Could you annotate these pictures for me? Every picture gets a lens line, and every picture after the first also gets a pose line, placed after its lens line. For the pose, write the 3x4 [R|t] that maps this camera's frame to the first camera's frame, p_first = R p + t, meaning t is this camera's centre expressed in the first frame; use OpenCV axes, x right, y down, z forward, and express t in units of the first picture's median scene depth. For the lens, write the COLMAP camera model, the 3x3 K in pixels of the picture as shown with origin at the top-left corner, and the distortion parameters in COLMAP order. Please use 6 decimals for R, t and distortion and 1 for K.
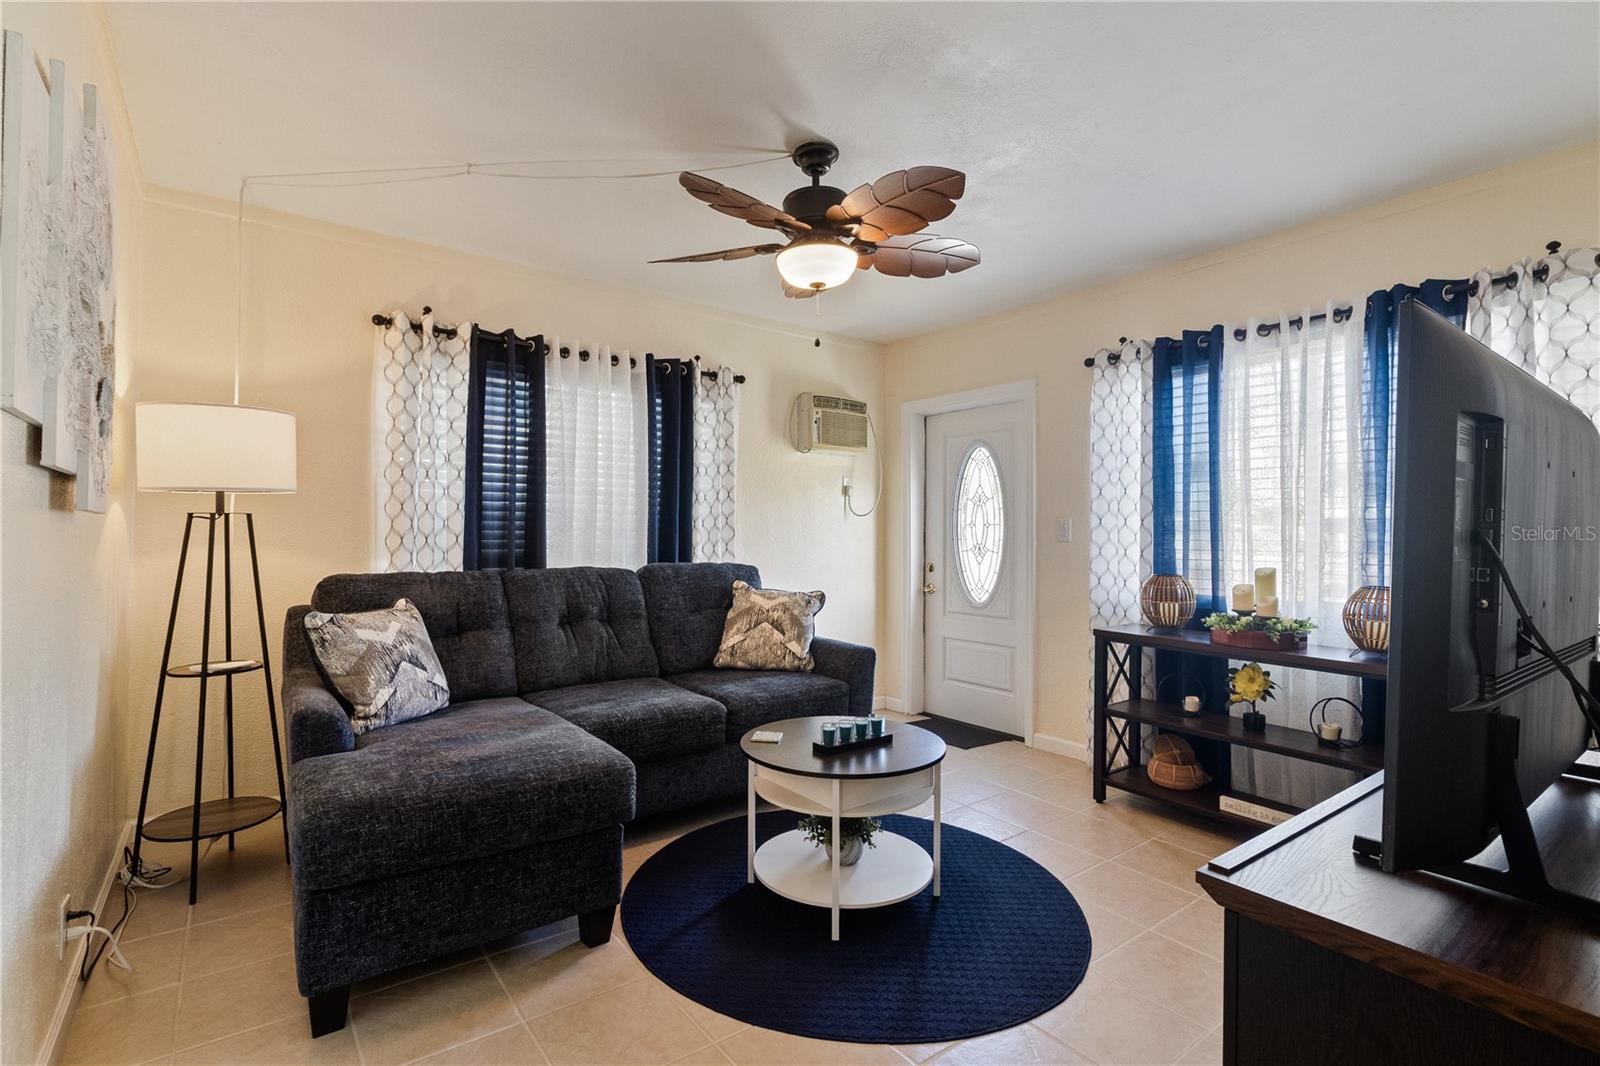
lens RADIAL K [[740.2, 0, 804.4], [0, 740.2, 527.9], [0, 0, 1]] dist [-0.002583, -0.000877]
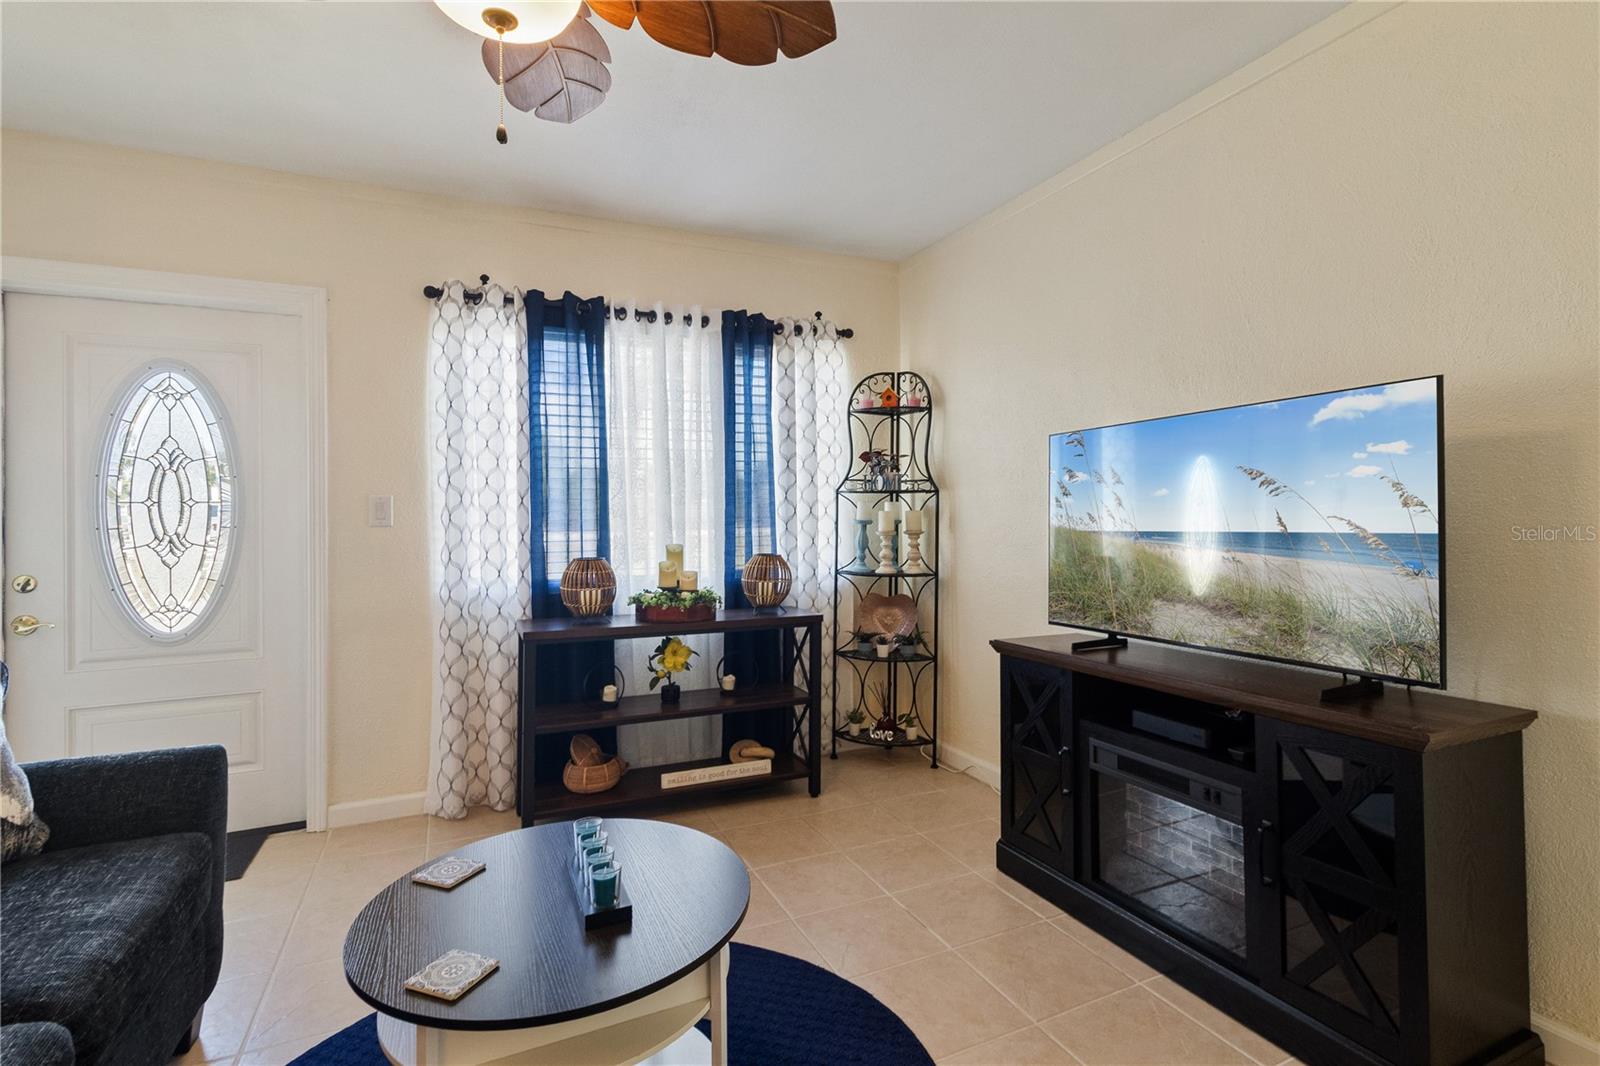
lens RADIAL K [[740.2, 0, 785.1], [0, 740.2, 498.5], [0, 0, 1]] dist [-0.002583, -0.000877]
pose [[0.213531, -0.002709, 0.976933, -0.315773], [0.000995, 0.999996, 0.002555, -0.011576], [-0.976936, 0.000427, 0.213533, 0.522669]]
